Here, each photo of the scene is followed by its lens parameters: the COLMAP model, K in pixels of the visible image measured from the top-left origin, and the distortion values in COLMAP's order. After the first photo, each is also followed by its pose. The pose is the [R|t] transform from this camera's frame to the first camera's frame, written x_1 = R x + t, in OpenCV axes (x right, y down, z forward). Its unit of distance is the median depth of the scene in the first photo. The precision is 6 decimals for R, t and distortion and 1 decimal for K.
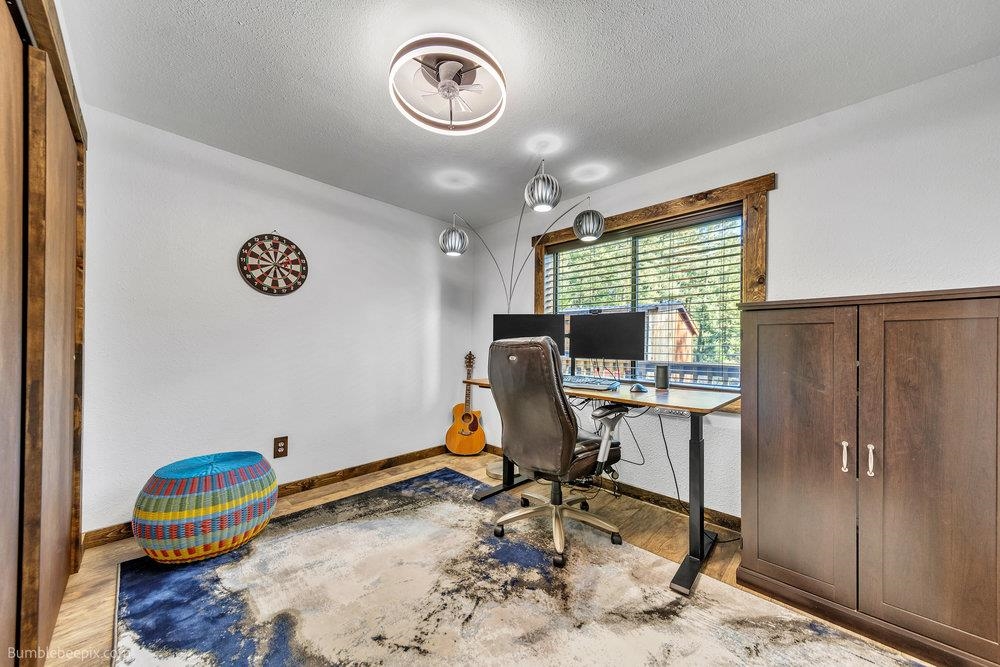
lens RADIAL K [[345.4, 0, 498.9], [0, 345.4, 340.7], [0, 0, 1]] dist [0.000244, 0.000019]
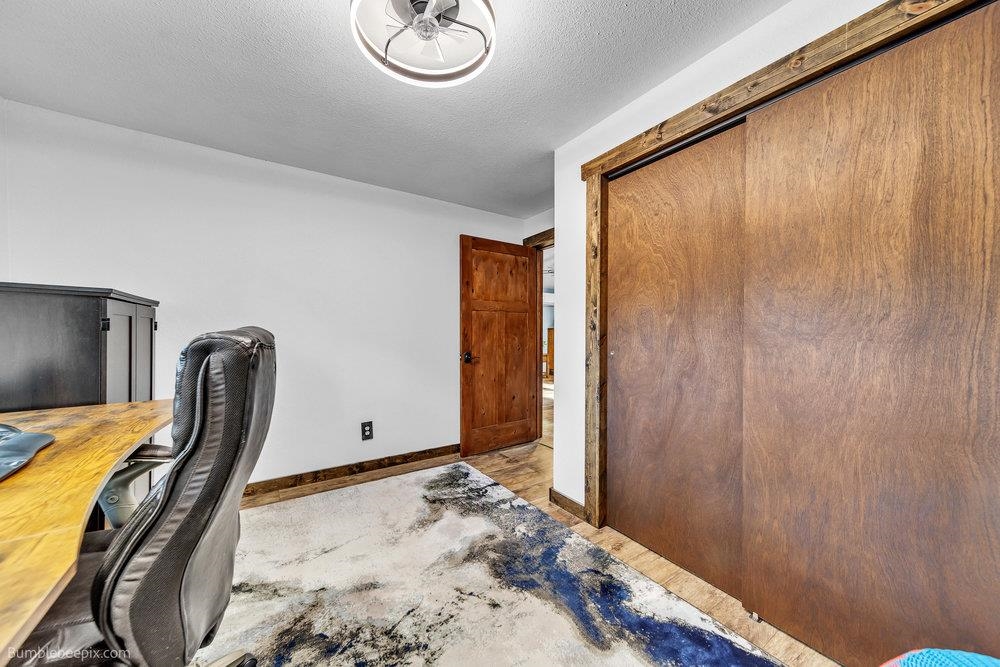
lens RADIAL K [[345.4, 0, 503.9], [0, 345.4, 333.2], [0, 0, 1]] dist [0.000244, 0.000019]
pose [[-0.981522, -0.012339, 0.190952, -0.520069], [-0.013961, 0.999877, -0.007153, -0.003308], [-0.190840, -0.009686, -0.981573, 1.885570]]
